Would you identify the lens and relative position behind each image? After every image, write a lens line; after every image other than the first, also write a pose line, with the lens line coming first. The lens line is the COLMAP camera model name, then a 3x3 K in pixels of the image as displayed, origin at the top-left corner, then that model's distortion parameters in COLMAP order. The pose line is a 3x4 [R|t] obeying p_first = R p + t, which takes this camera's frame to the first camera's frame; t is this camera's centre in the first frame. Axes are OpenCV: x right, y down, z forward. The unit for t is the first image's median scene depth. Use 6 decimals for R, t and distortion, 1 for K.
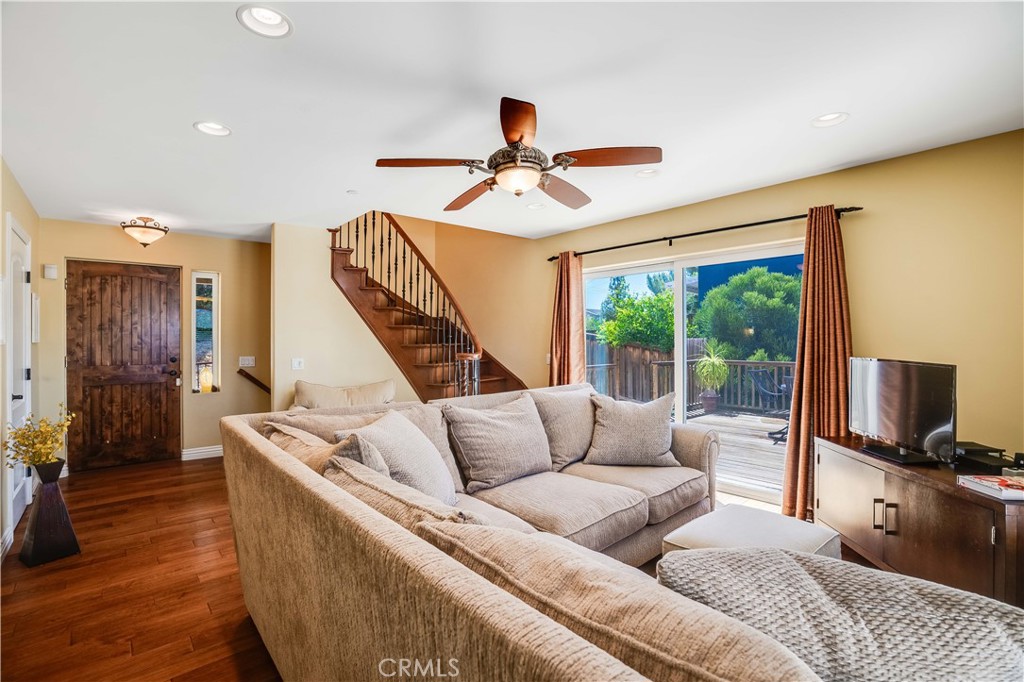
lens RADIAL K [[479.0, 0, 512.0], [0, 479.0, 341.0], [0, 0, 1]] dist [-0.000783, 0.000139]
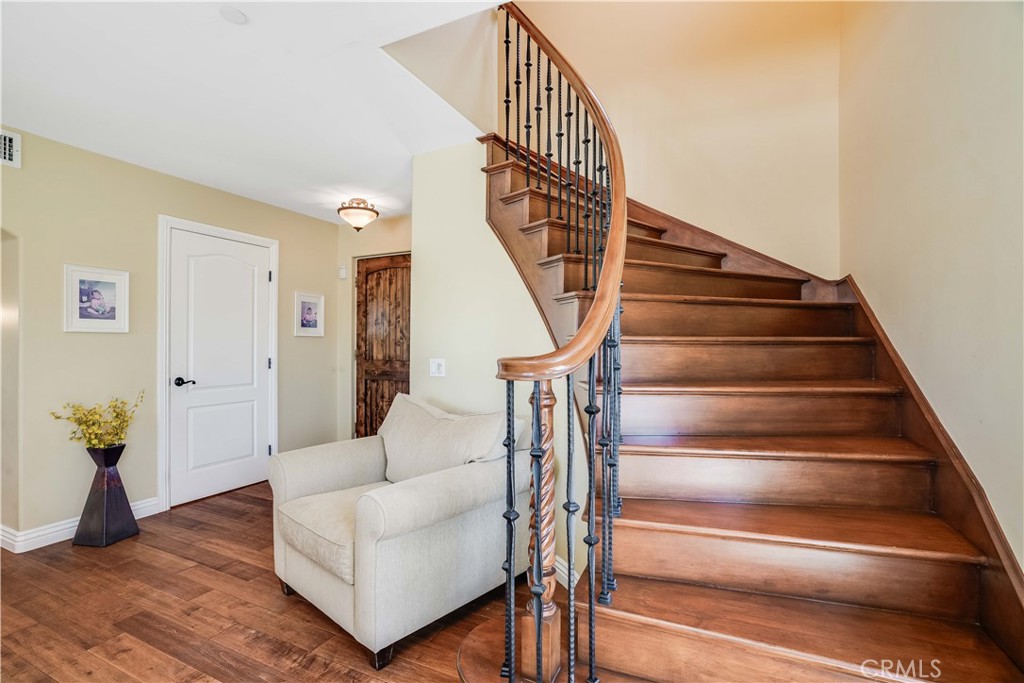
lens RADIAL K [[476.5, 0, 512.0], [0, 476.5, 341.5], [0, 0, 1]] dist [-0.040312, 0.000185]
pose [[0.389128, -0.004111, -0.921175, 0.173789], [-0.006889, 0.999949, -0.007373, 0.017950], [0.921158, 0.009215, 0.389080, 0.876511]]
